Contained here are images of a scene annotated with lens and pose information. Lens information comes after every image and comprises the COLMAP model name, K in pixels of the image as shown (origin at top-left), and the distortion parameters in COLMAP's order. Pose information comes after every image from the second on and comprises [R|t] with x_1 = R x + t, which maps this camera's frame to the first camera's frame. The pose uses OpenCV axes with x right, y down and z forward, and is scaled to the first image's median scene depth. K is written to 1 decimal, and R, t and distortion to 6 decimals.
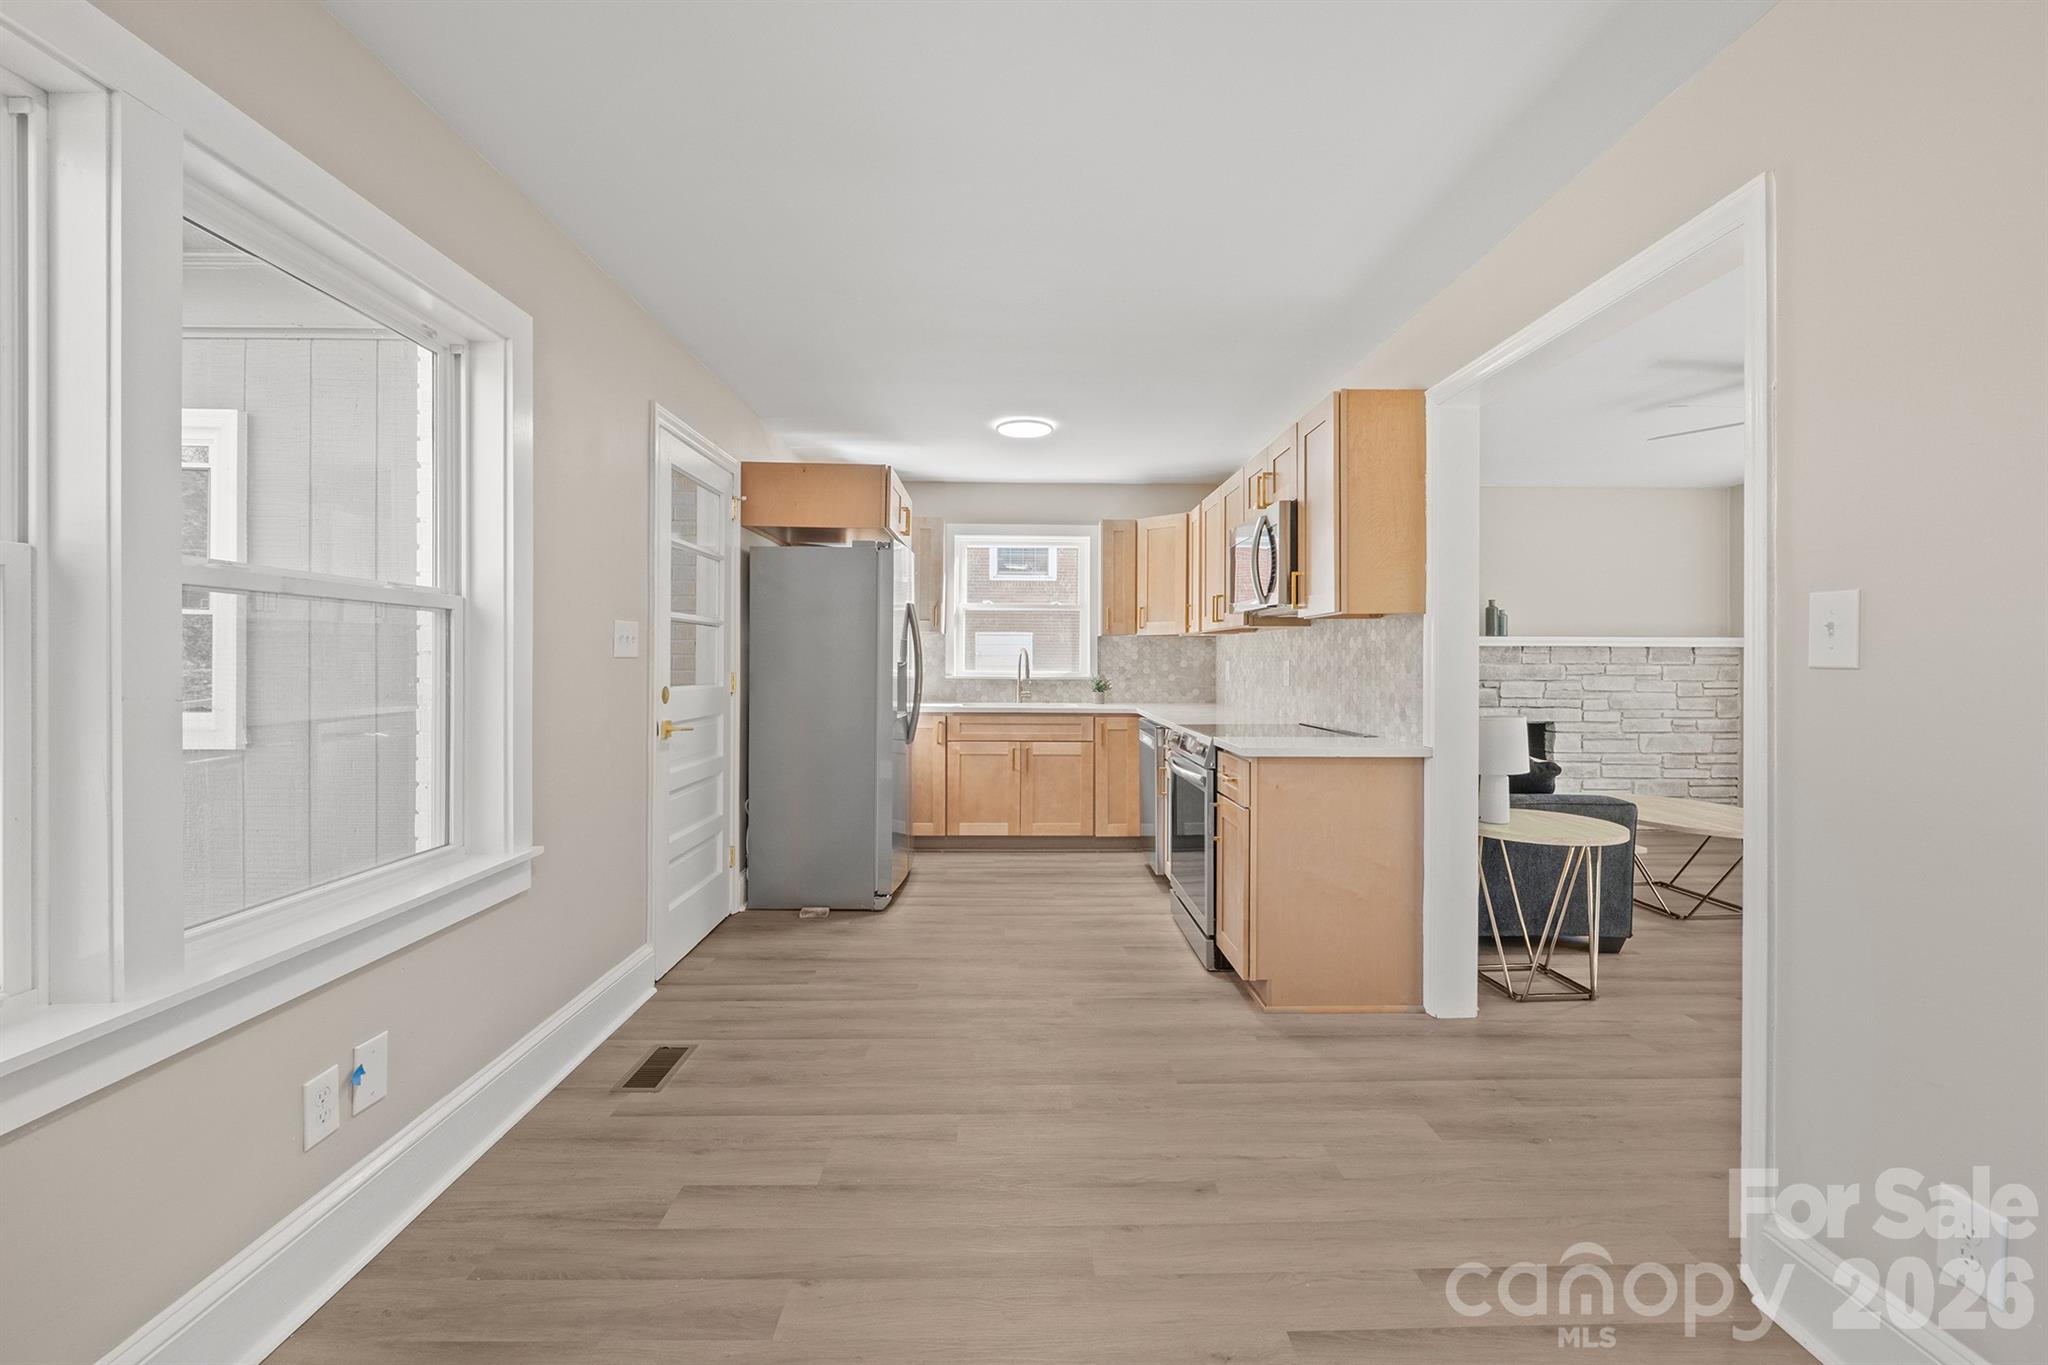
lens RADIAL K [[861.5, 0, 1031.4], [0, 861.5, 665.0], [0, 0, 1]] dist [-0.002347, -0.000176]
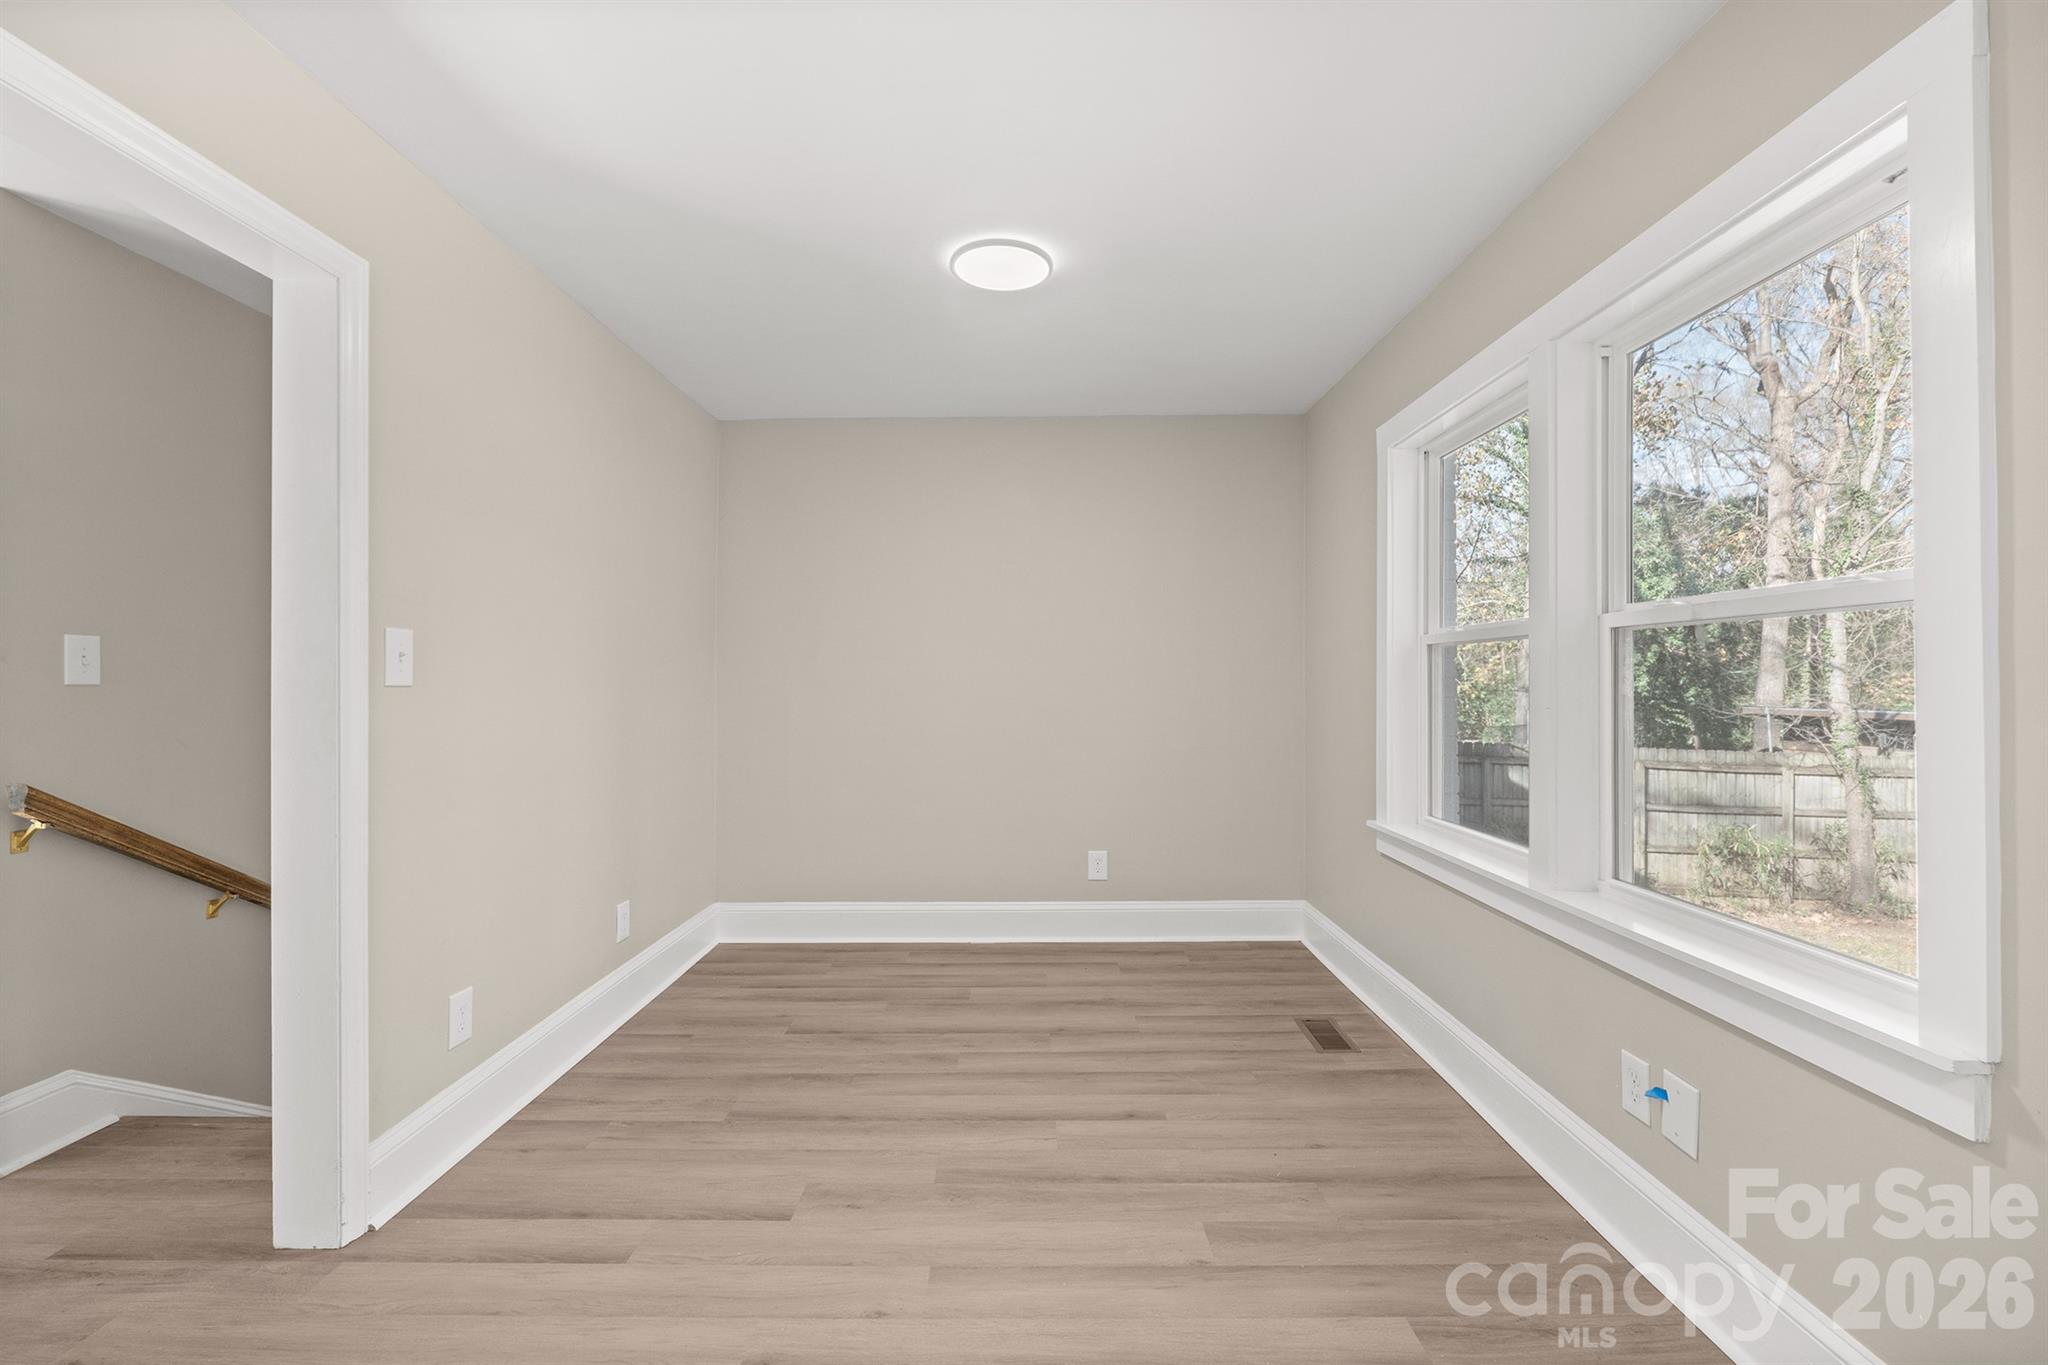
lens RADIAL K [[870.7, 0, 1027.0], [0, 870.7, 687.9], [0, 0, 1]] dist [-0.012809, 0.000019]
pose [[-0.999604, -0.003007, 0.027961, -0.022553], [-0.002836, 0.999977, 0.006161, -0.001172], [-0.027979, 0.006079, -0.999590, 0.651868]]
